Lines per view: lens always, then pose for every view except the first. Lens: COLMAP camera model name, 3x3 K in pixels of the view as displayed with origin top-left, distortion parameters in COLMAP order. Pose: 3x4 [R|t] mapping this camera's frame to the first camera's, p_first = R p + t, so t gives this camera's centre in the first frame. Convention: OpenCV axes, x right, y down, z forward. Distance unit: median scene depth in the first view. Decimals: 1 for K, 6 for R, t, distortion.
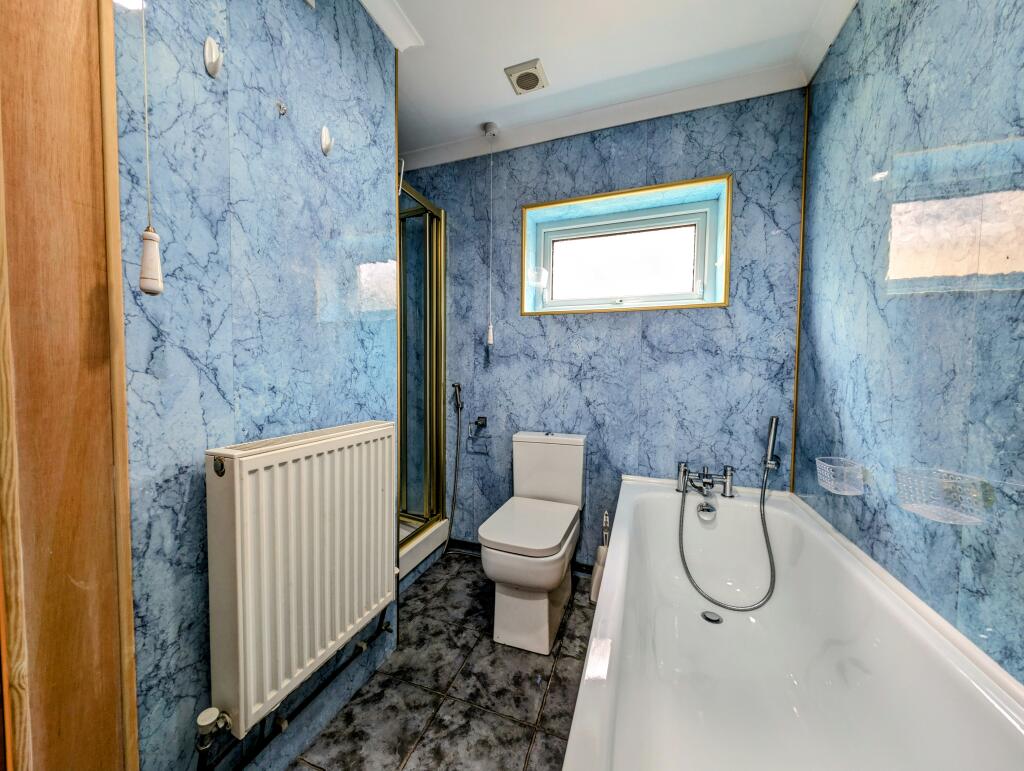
lens RADIAL K [[362.8, 0, 511.7], [0, 362.8, 384.2], [0, 0, 1]] dist [0.002270, -0.001118]
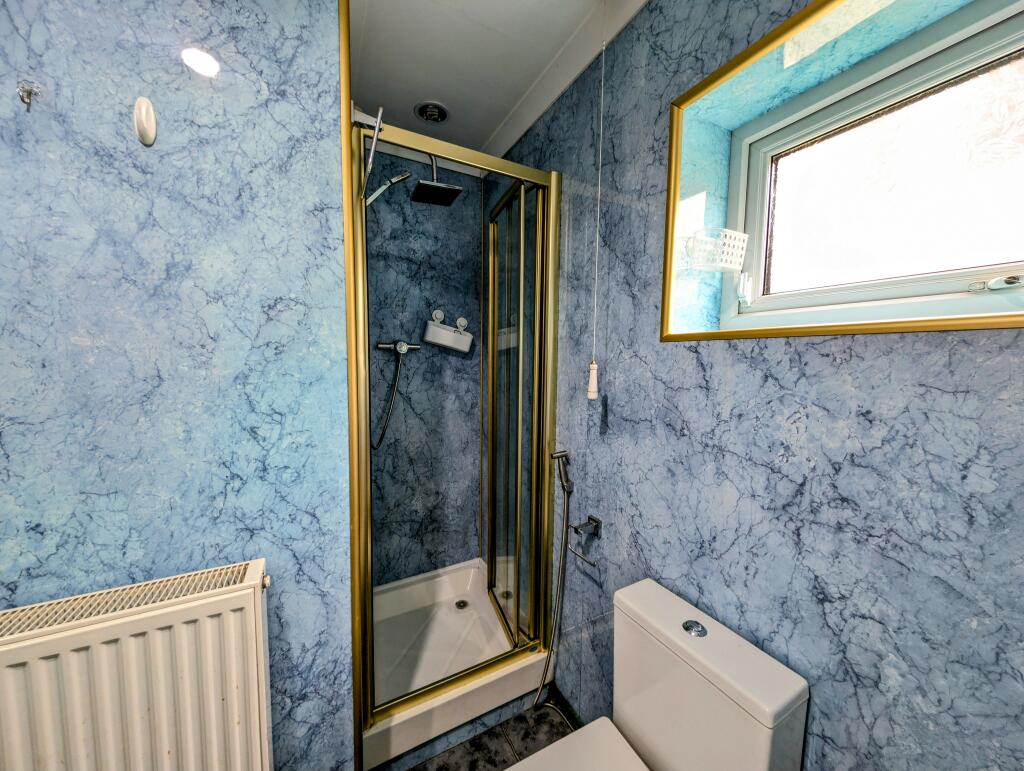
lens RADIAL K [[362.8, 0, 509.4], [0, 362.8, 385.7], [0, 0, 1]] dist [0.002270, -0.001118]
pose [[0.739234, 0.048002, -0.671735, 0.211687], [-0.031477, 0.998829, 0.036737, -0.148950], [0.672712, -0.006013, 0.739880, 0.536934]]
